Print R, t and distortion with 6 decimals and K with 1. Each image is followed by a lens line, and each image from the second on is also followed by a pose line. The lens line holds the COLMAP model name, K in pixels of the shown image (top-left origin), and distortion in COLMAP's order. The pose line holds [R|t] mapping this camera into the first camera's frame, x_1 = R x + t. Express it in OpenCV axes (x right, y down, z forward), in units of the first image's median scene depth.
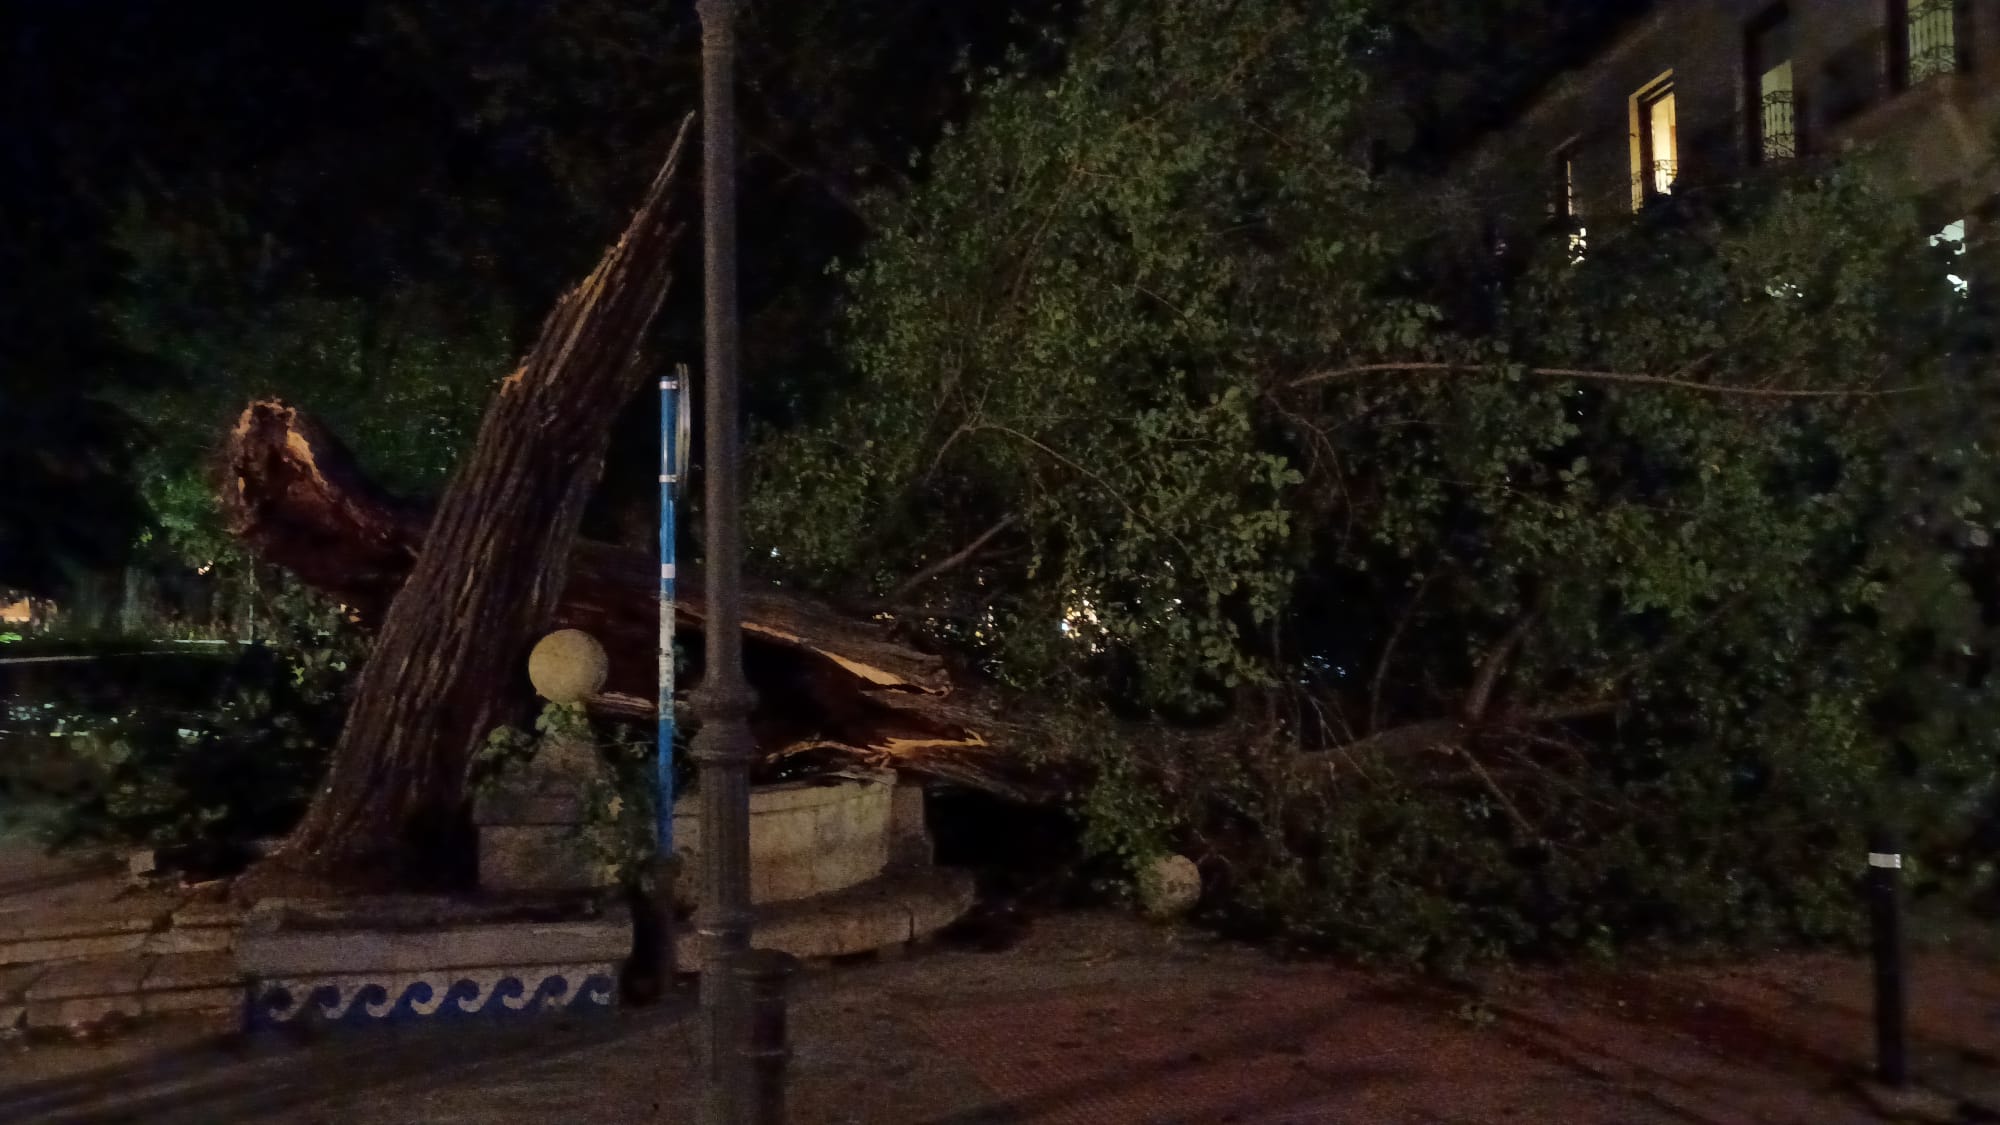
lens RADIAL K [[1436.0, 0, 995.7], [0, 1436.0, 596.8], [0, 0, 1]] dist [0.054157, -0.062673]
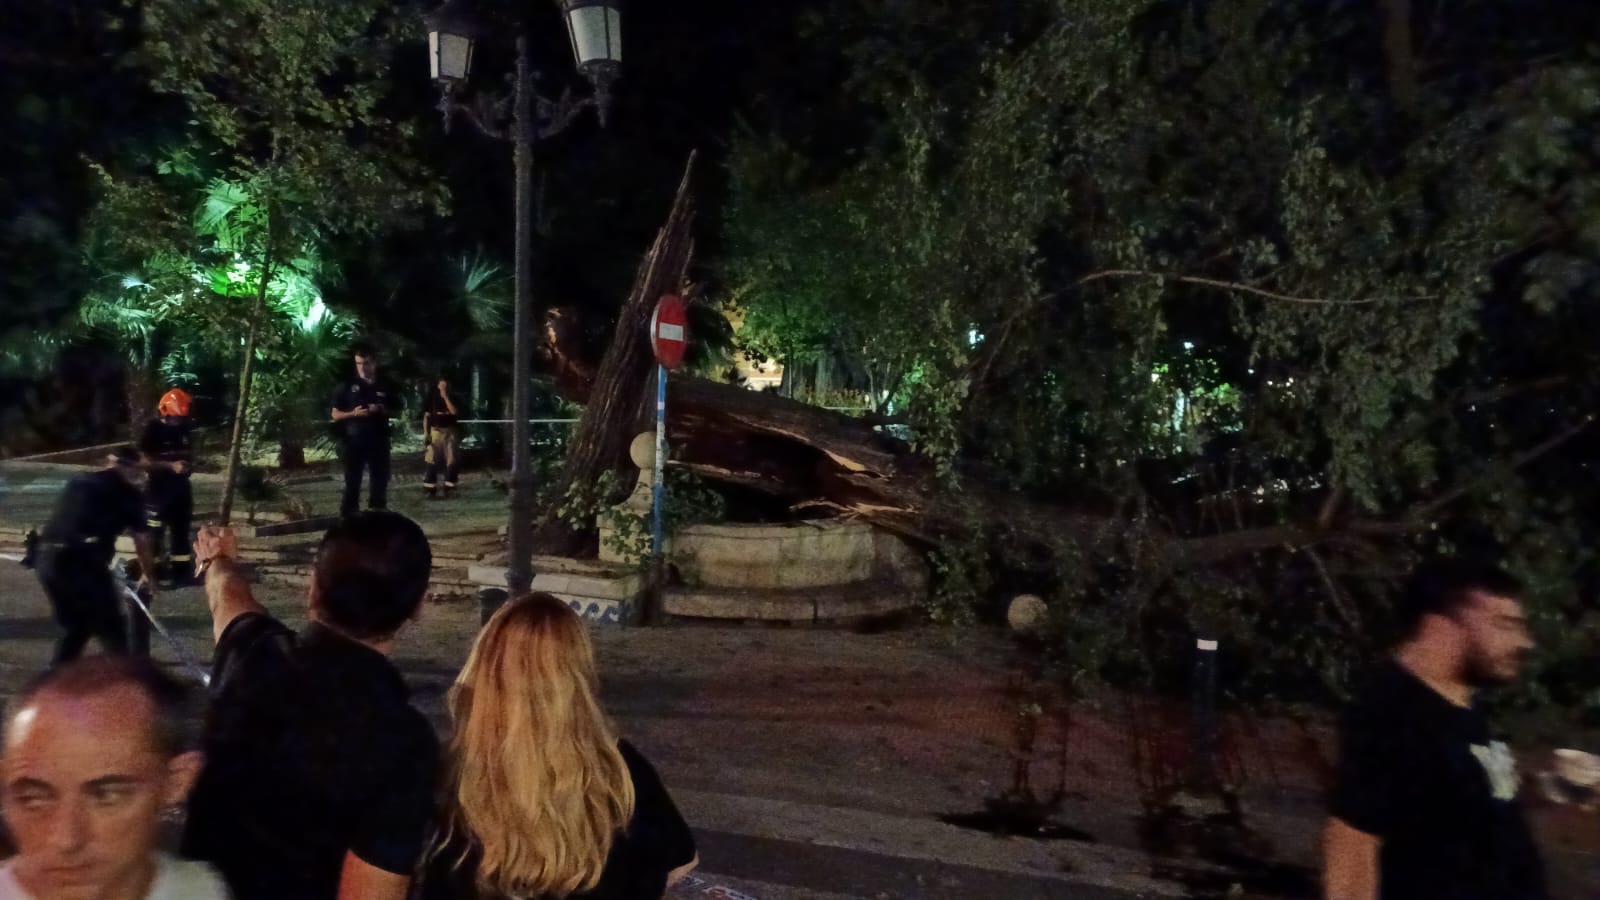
lens RADIAL K [[1148.8, 0, 796.6], [0, 1148.8, 477.4], [0, 0, 1]] dist [0.054157, -0.062673]
pose [[0.814804, 0.071913, -0.575258, 0.677013], [-0.017127, 0.994829, 0.100105, -0.066375], [0.579483, -0.071713, 0.811823, -0.116516]]
